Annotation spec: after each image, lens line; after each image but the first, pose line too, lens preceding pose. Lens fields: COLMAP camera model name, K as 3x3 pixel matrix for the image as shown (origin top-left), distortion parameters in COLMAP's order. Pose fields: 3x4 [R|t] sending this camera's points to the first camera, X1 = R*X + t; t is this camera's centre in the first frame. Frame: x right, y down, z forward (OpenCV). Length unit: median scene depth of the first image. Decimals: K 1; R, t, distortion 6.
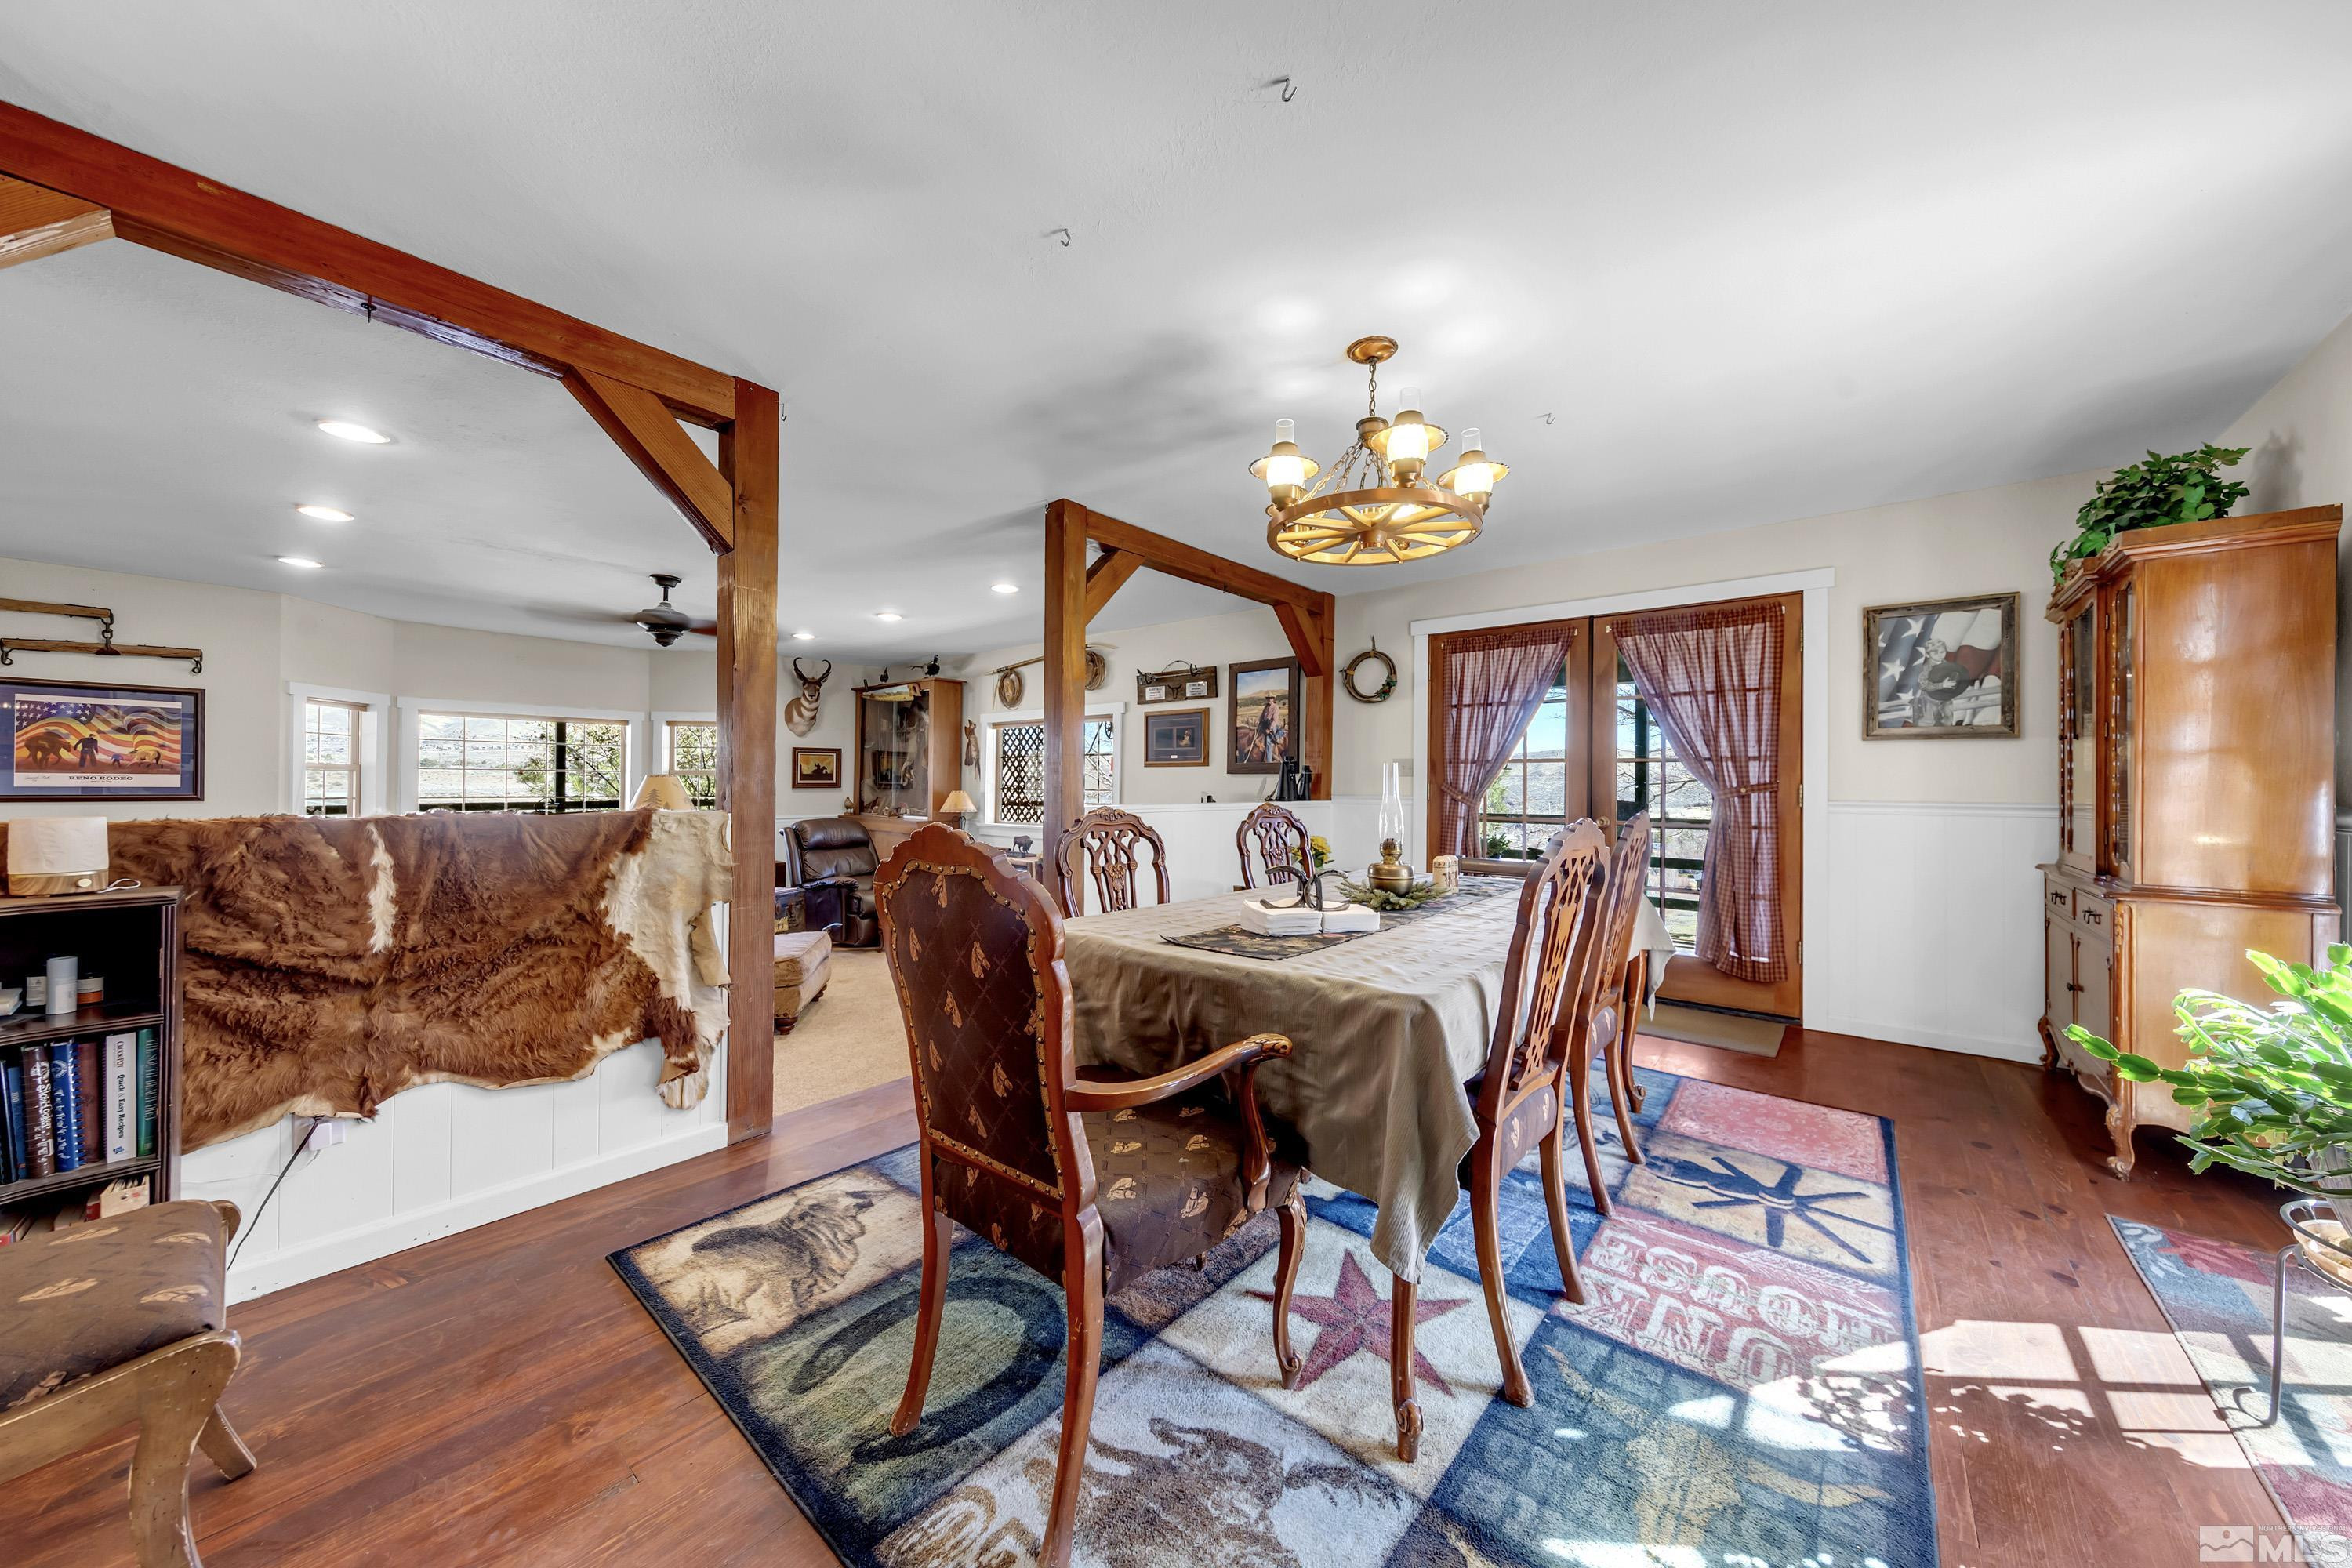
lens RADIAL K [[798.4, 0, 1176.3], [0, 798.4, 781.2], [0, 0, 1]] dist [0.001788, -0.000216]
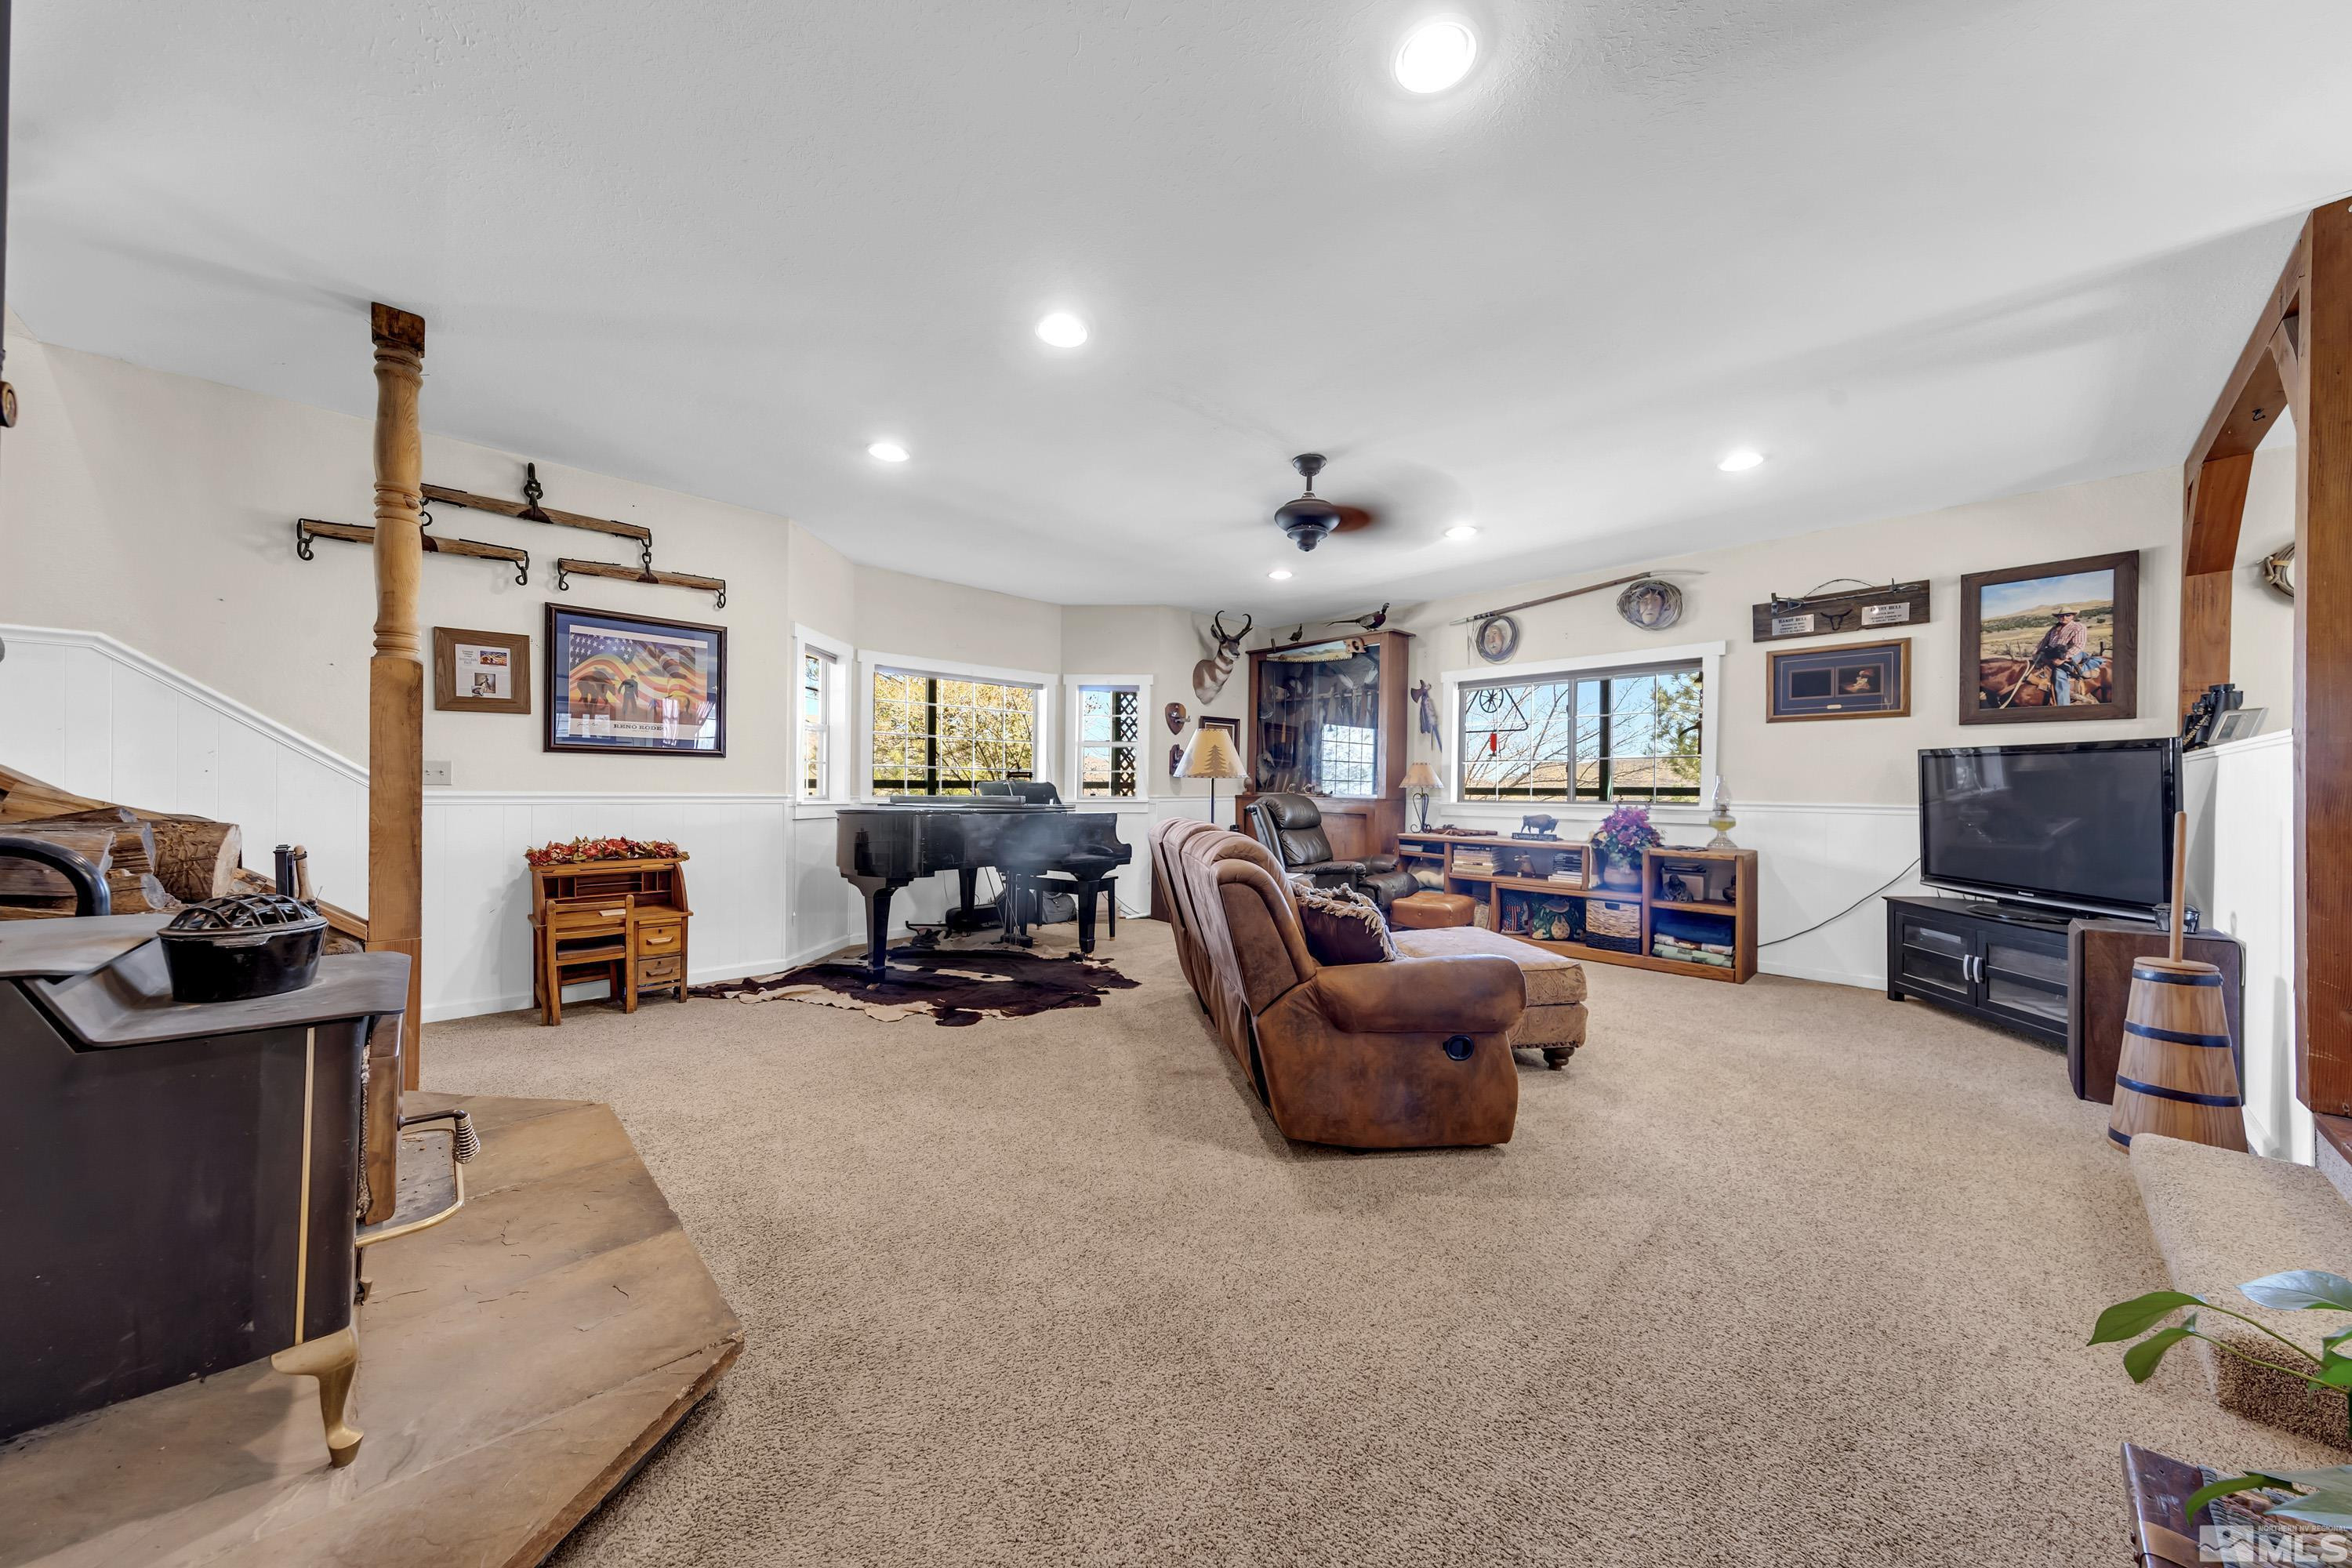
lens RADIAL K [[798.4, 0, 1175.5], [0, 798.4, 789.4], [0, 0, 1]] dist [0.001788, -0.000216]
pose [[0.993212, 0.001941, -0.116306, -0.572035], [-0.001776, 0.999997, 0.001522, 0.051112], [0.116308, -0.001305, 0.993212, 0.185294]]
